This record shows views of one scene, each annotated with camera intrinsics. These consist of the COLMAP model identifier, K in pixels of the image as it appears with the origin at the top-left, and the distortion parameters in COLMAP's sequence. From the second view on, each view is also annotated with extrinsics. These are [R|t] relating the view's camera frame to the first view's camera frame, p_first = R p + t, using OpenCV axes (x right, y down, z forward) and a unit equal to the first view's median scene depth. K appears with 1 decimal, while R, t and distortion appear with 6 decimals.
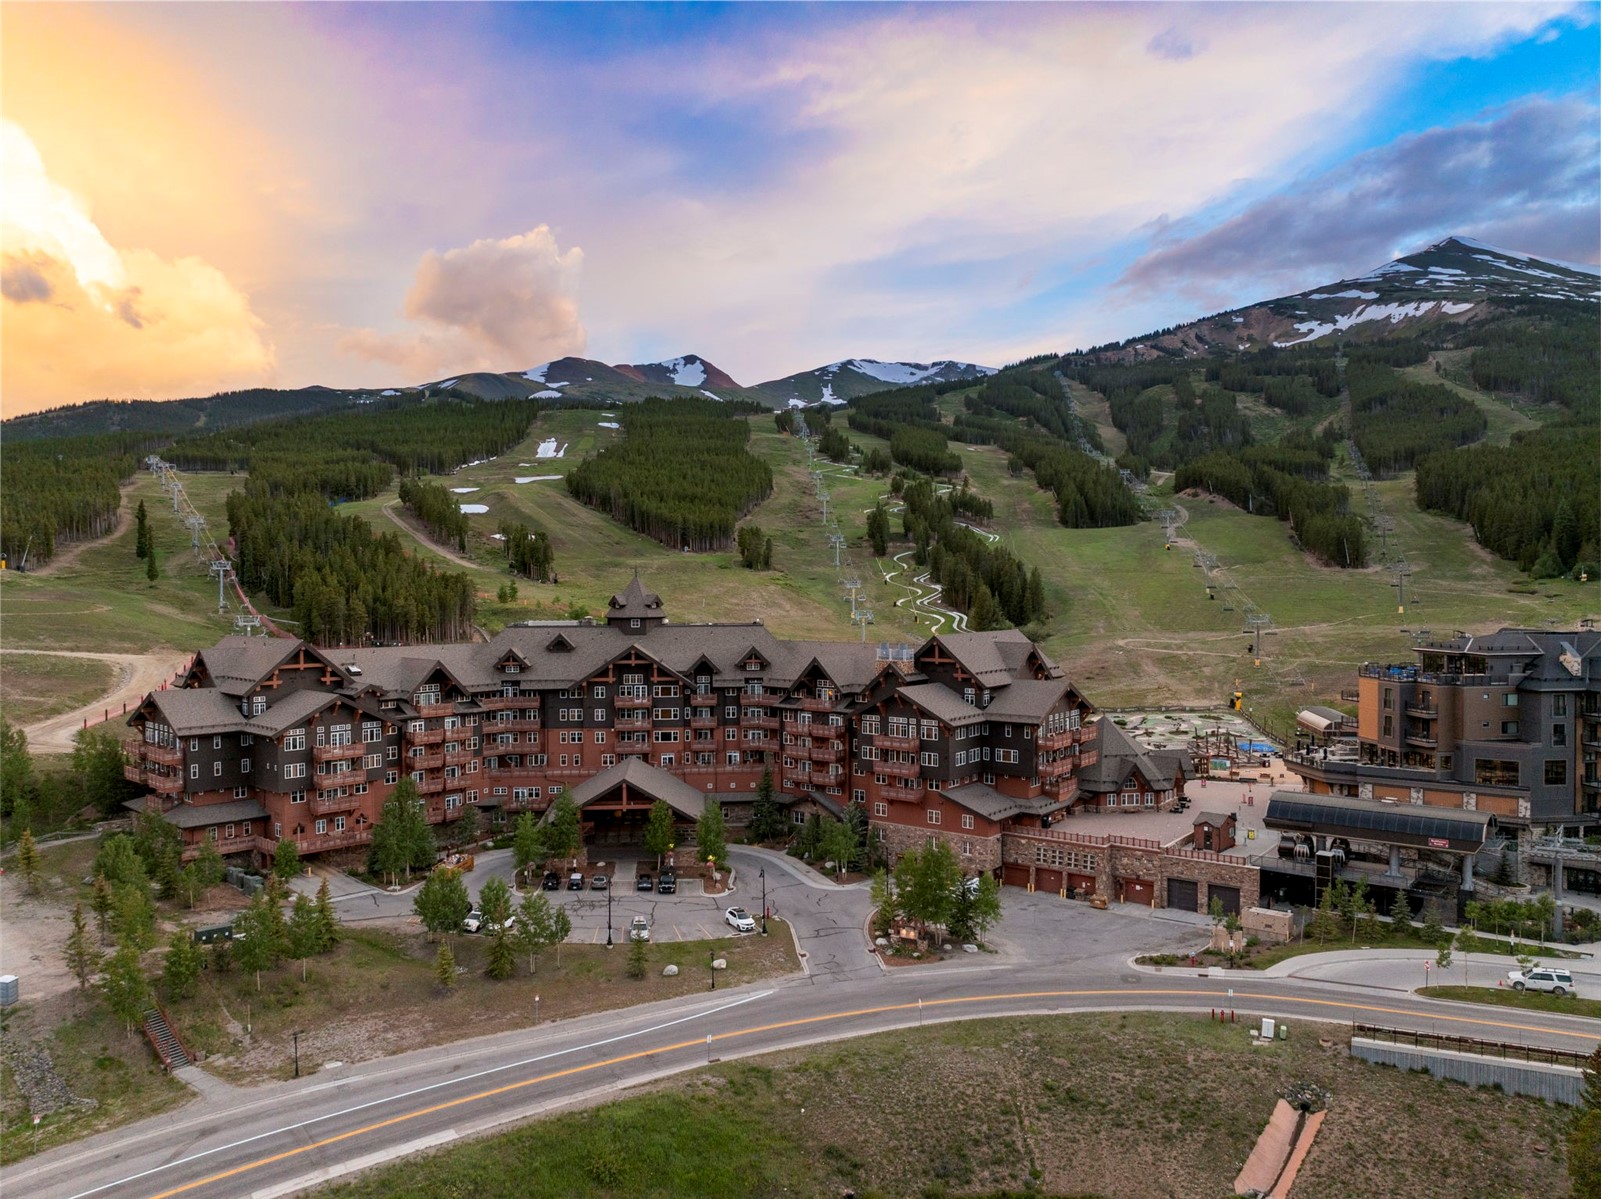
lens RADIAL K [[1132.8, 0, 802.1], [0, 1132.8, 598.3], [0, 0, 1]] dist [-0.023161, -0.002695]
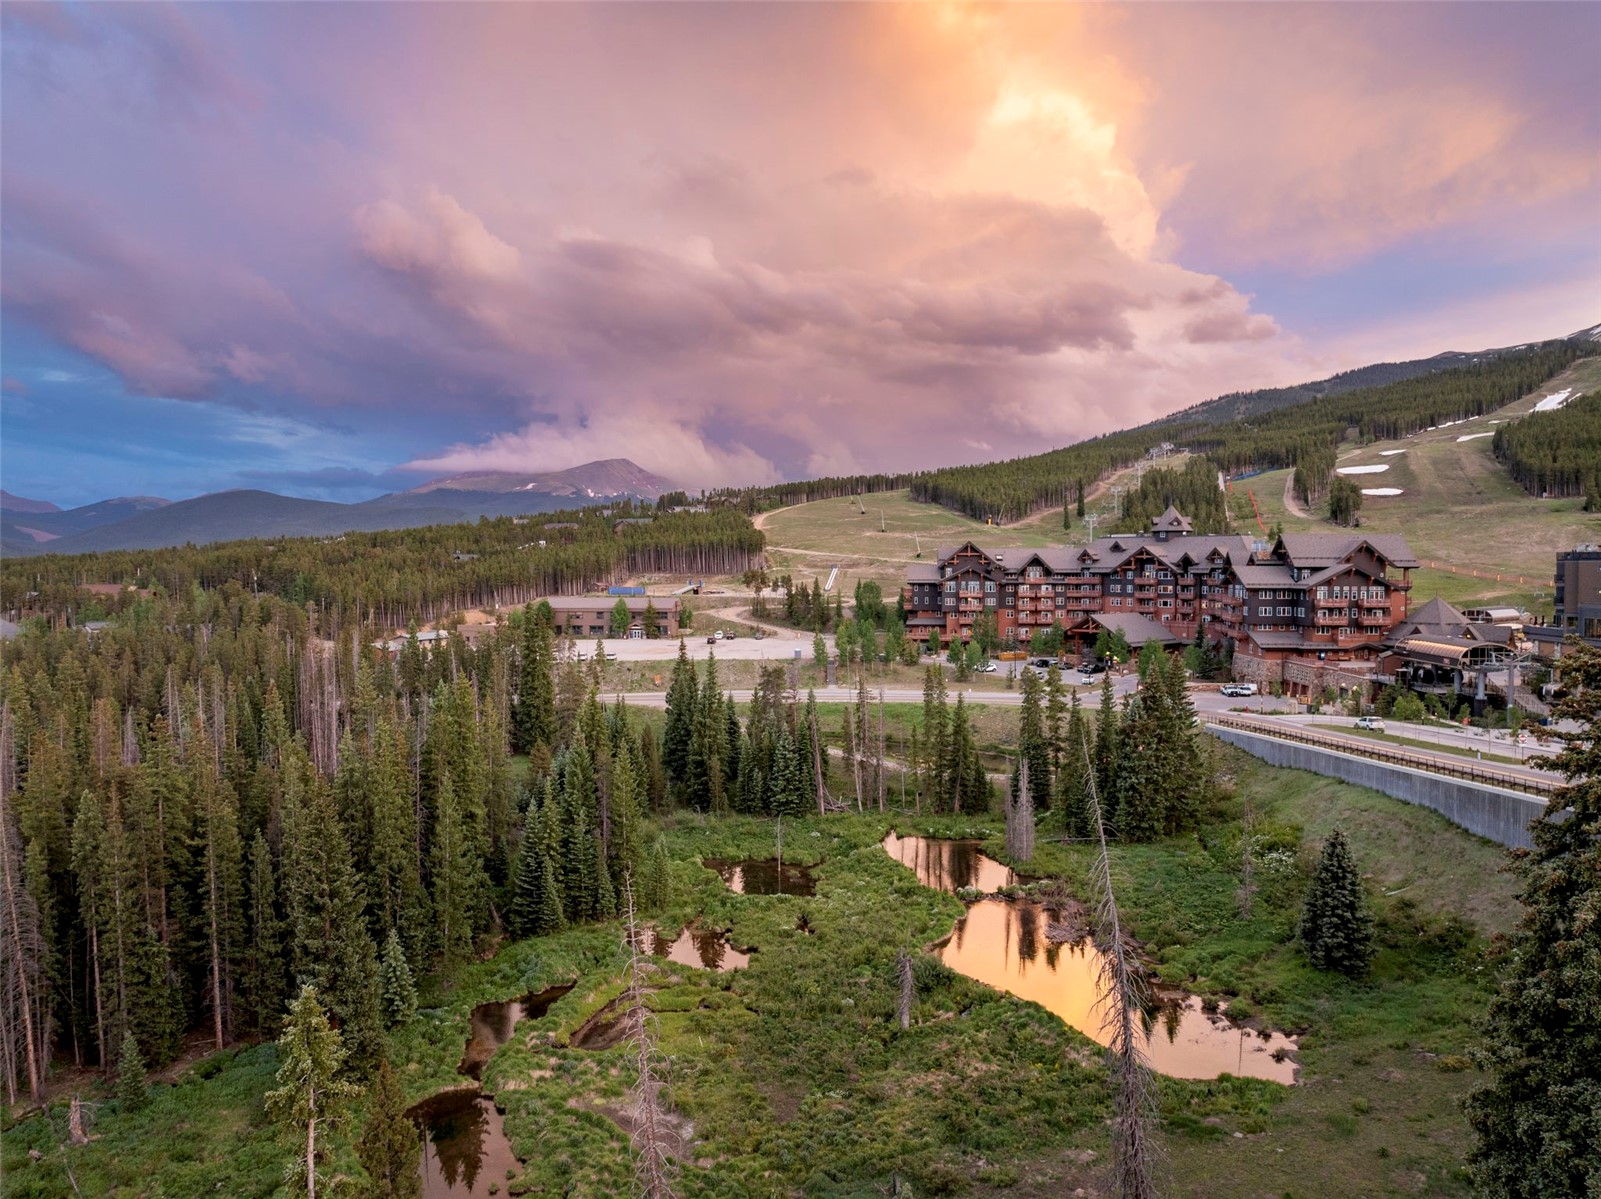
lens RADIAL K [[1132.8, 0, 802.1], [0, 1132.8, 598.3], [0, 0, 1]] dist [-0.023161, -0.002695]
pose [[0.578414, 0.027039, -0.815295, 0.893767], [-0.009296, 0.999604, 0.026556, 0.077212], [0.815690, -0.007781, 0.578437, -0.349984]]
